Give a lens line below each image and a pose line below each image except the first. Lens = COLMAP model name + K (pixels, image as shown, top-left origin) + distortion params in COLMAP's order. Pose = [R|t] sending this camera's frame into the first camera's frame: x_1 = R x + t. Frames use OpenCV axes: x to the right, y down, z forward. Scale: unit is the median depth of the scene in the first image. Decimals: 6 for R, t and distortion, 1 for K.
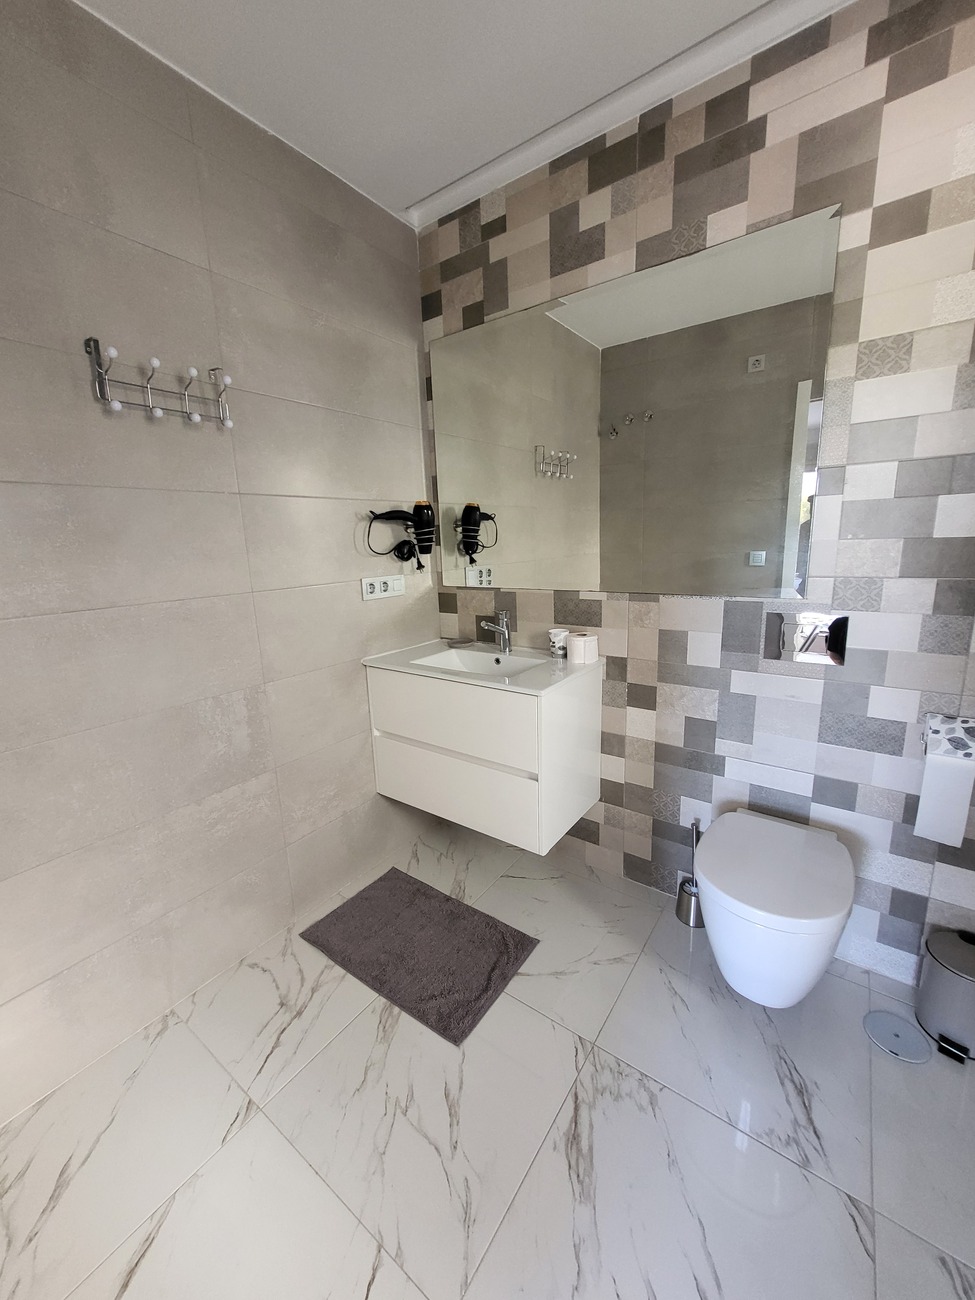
lens RADIAL K [[505.8, 0, 490.1], [0, 505.8, 645.6], [0, 0, 1]] dist [-0.000283, 0.000203]
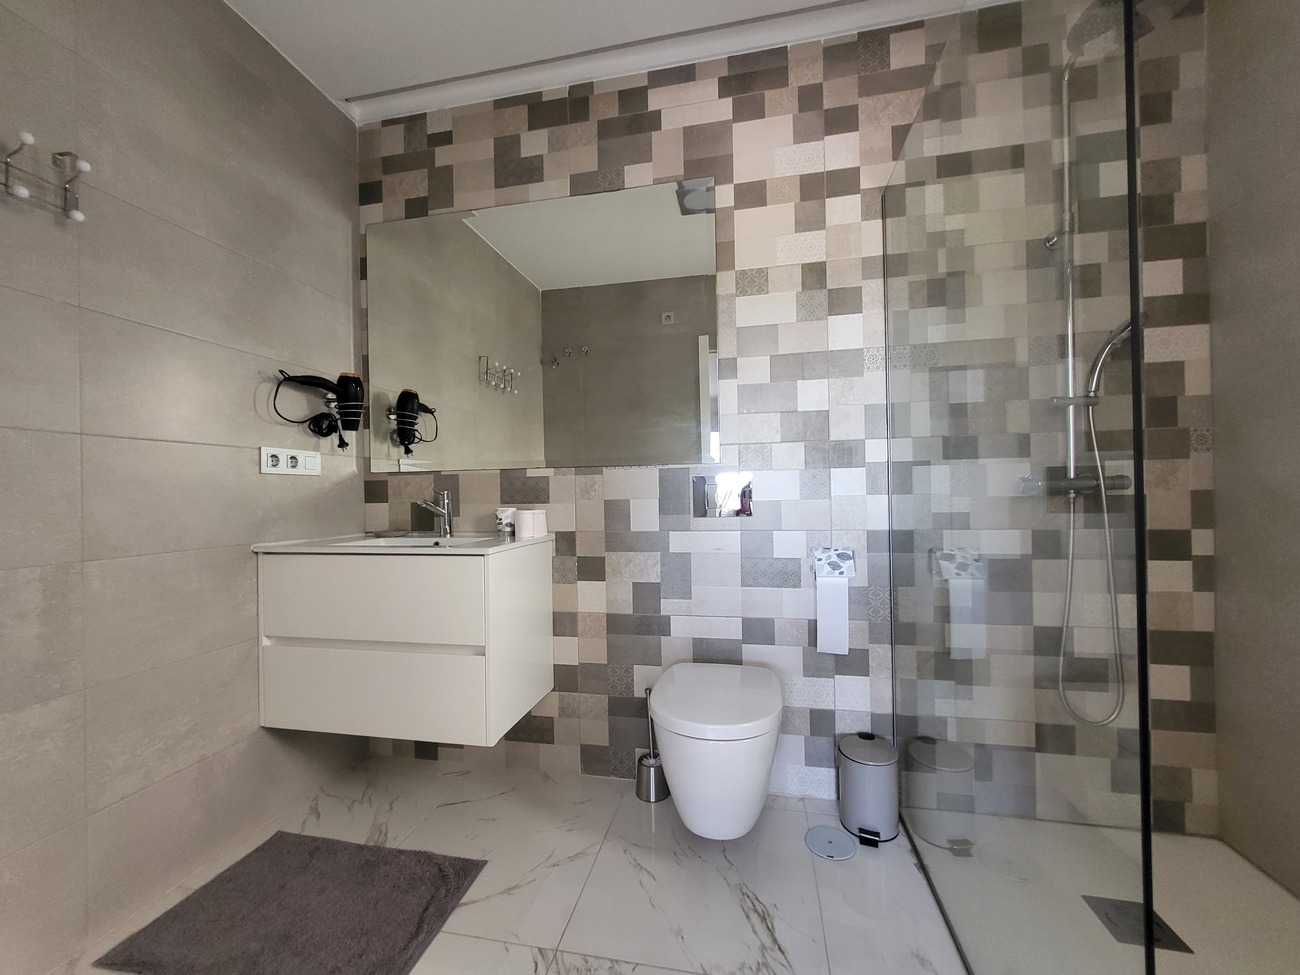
lens RADIAL K [[507.6, 0, 654.6], [0, 507.6, 492.8], [0, 0, 1]] dist [-0.000961, 0.000385]
pose [[0.910512, 0.019879, 0.413004, -0.008206], [0.071361, 0.976301, -0.204315, 0.177138], [-0.407277, 0.215503, 0.887515, 0.013178]]
